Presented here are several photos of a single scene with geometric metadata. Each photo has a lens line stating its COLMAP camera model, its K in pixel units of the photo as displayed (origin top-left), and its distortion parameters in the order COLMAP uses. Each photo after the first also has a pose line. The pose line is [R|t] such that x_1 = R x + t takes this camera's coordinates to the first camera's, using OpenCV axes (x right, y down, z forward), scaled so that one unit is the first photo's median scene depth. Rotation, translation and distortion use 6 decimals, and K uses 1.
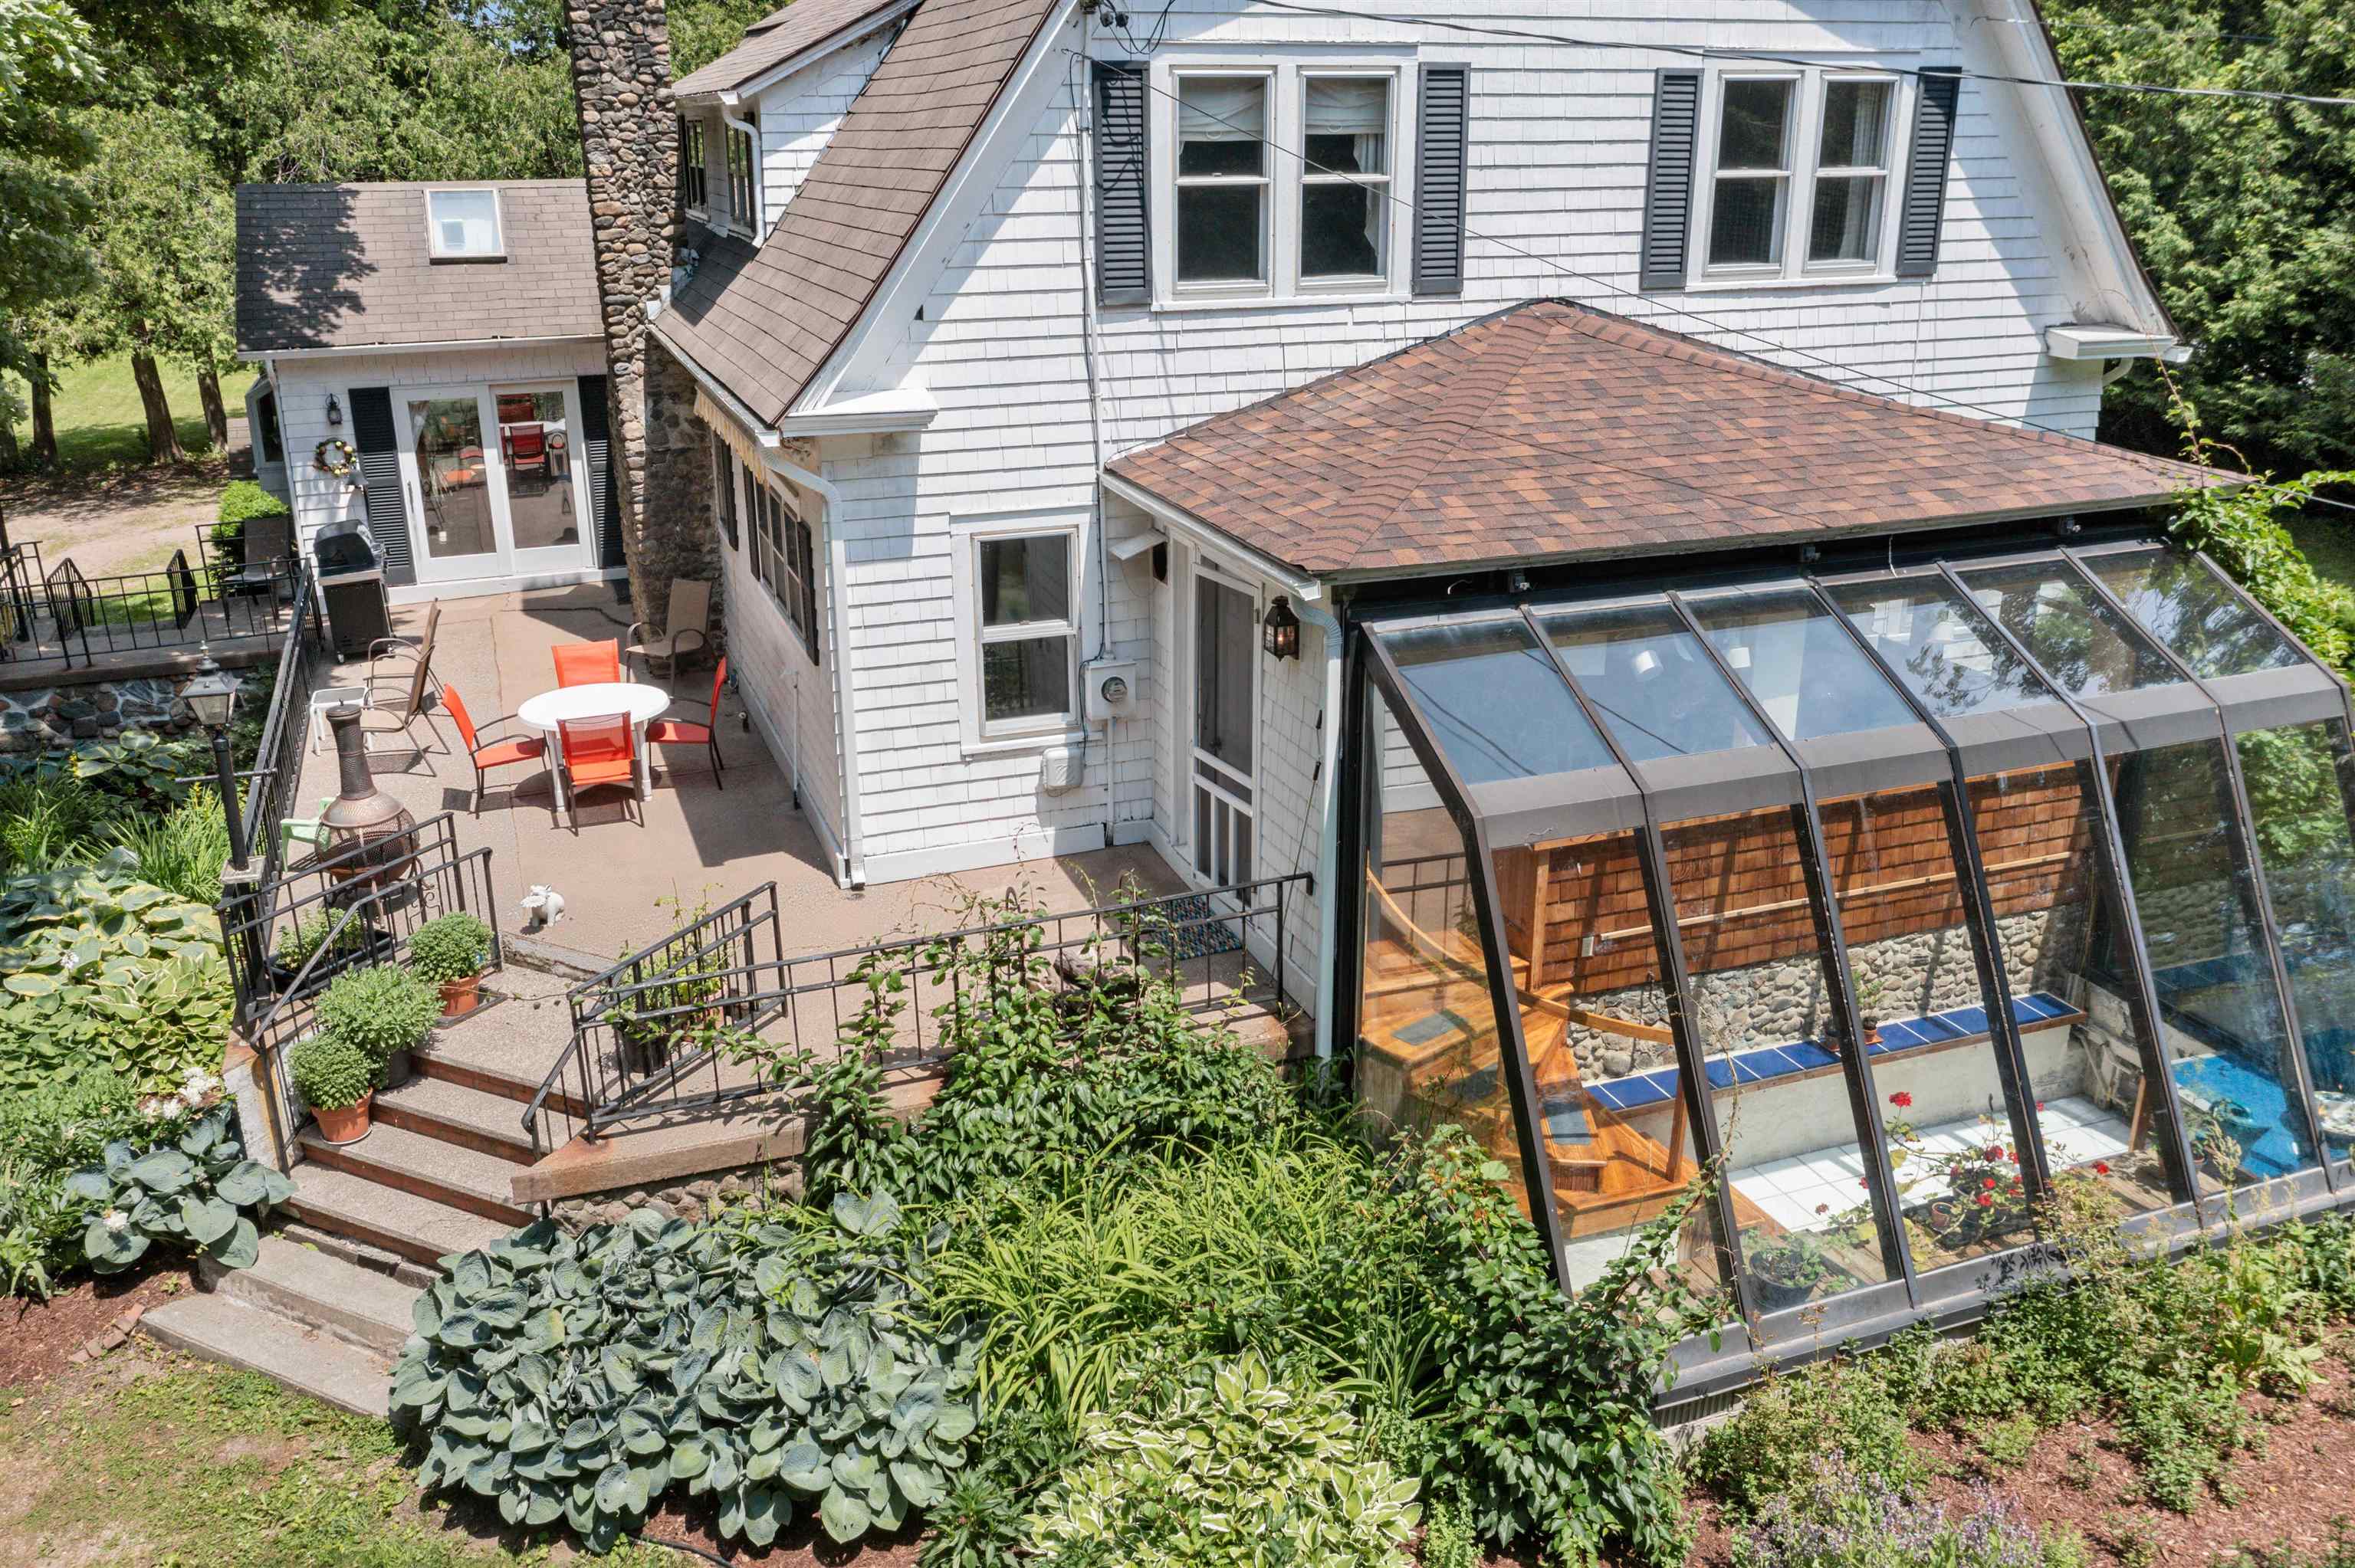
lens RADIAL K [[1874.7, 0, 1180.3], [0, 1874.7, 787.3], [0, 0, 1]] dist [-0.005598, 0.014182]
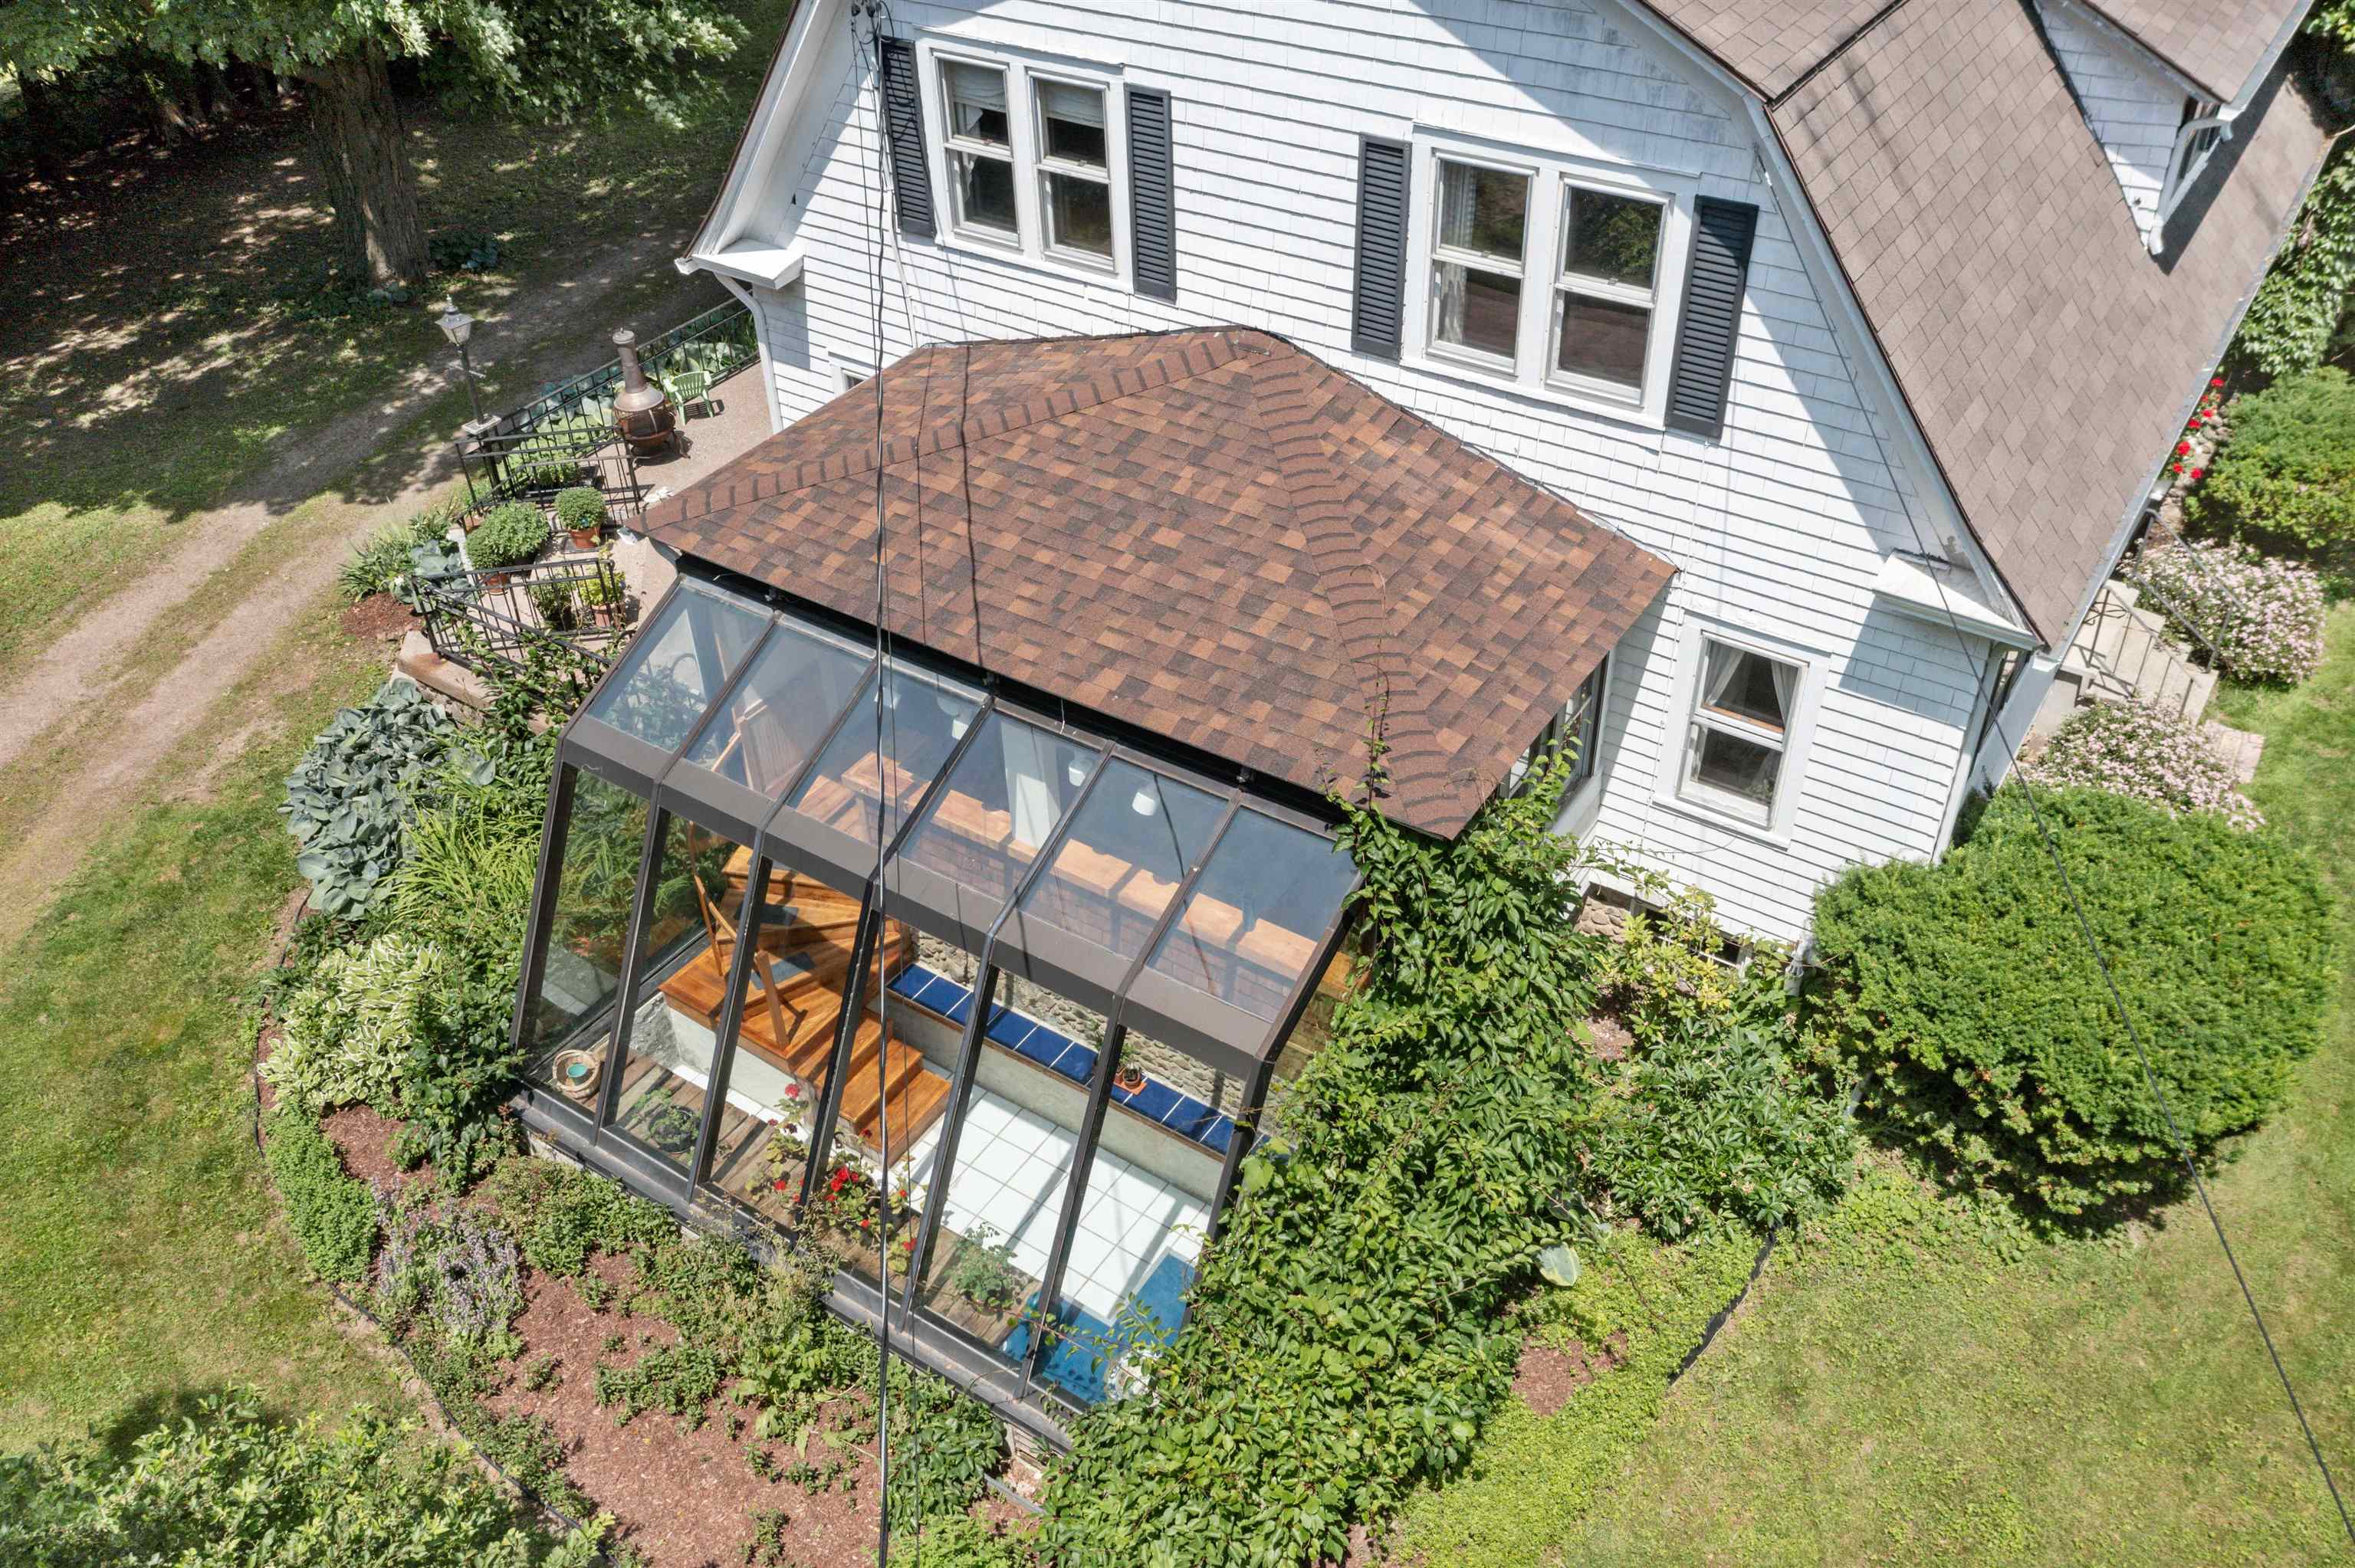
lens RADIAL K [[1874.7, 0, 1177.6], [0, 1874.7, 776.1], [0, 0, 1]] dist [-0.005598, 0.014182]
pose [[0.582112, 0.481406, -0.655282, 1.004484], [-0.274904, 0.874961, 0.398586, -0.466325], [0.765228, -0.051882, 0.641666, 0.323617]]
